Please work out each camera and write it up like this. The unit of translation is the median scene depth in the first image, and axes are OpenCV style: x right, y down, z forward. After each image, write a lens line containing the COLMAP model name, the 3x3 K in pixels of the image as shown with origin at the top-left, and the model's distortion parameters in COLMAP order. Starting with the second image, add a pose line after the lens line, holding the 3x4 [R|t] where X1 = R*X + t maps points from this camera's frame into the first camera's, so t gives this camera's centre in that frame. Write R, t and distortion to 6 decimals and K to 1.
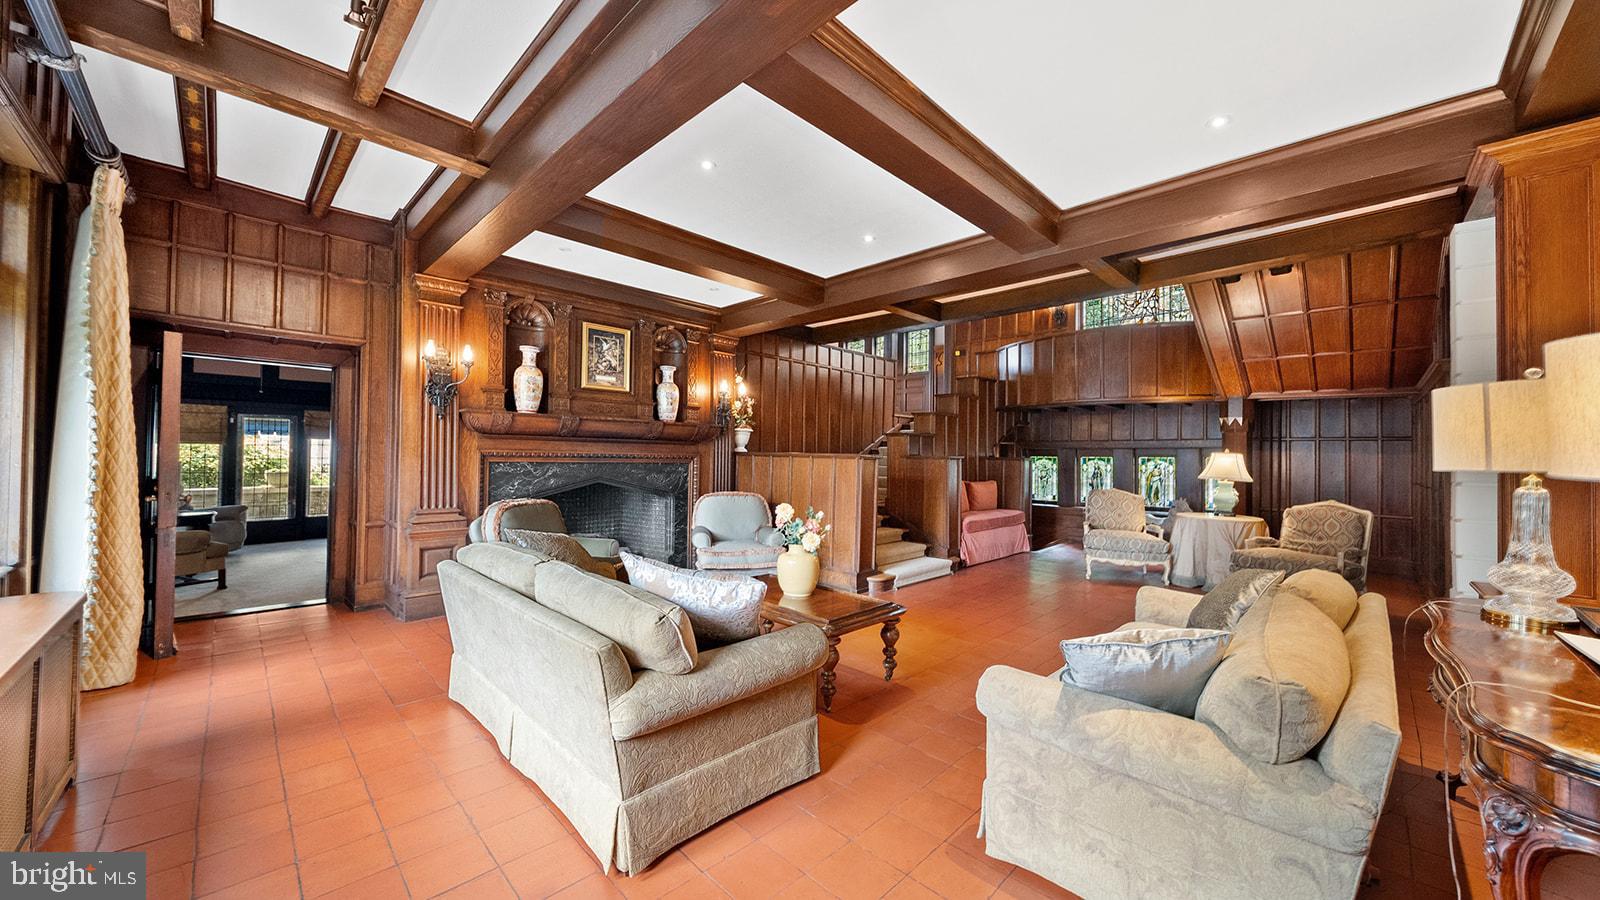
lens RADIAL K [[571.0, 0, 794.0], [0, 571.0, 450.0], [0, 0, 1]] dist [0.002058, -0.001694]
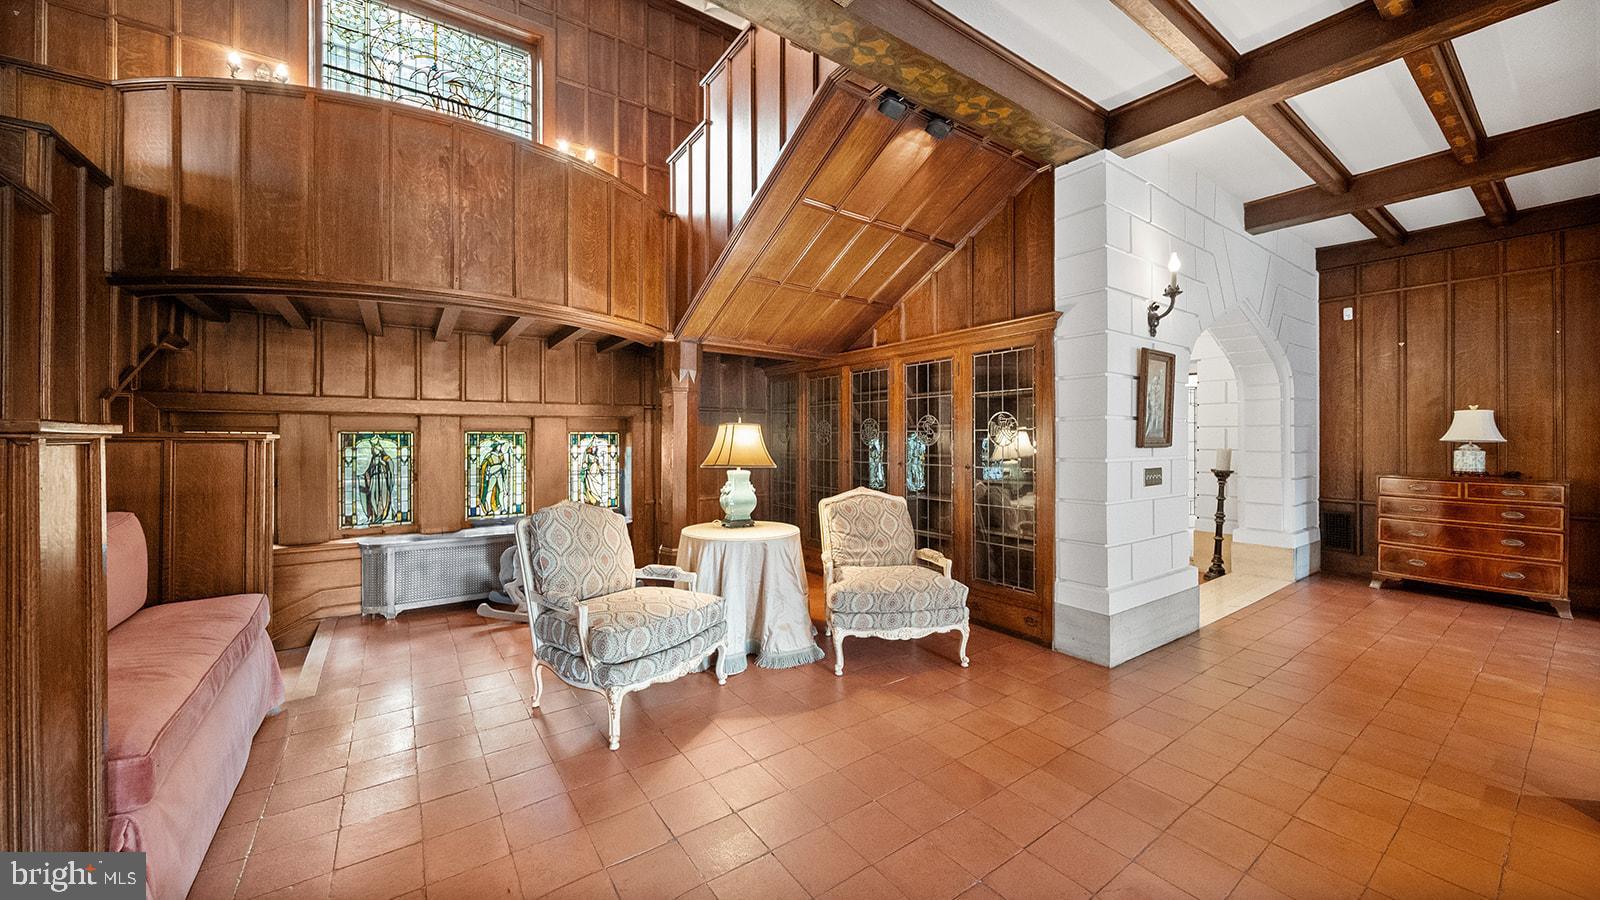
lens RADIAL K [[571.0, 0, 768.1], [0, 571.0, 444.7], [0, 0, 1]] dist [0.002058, -0.001694]
pose [[0.177758, -0.020638, 0.983858, 0.116580], [-0.007913, 0.999718, 0.022400, 0.009964], [-0.984042, -0.011767, 0.177545, 0.632429]]
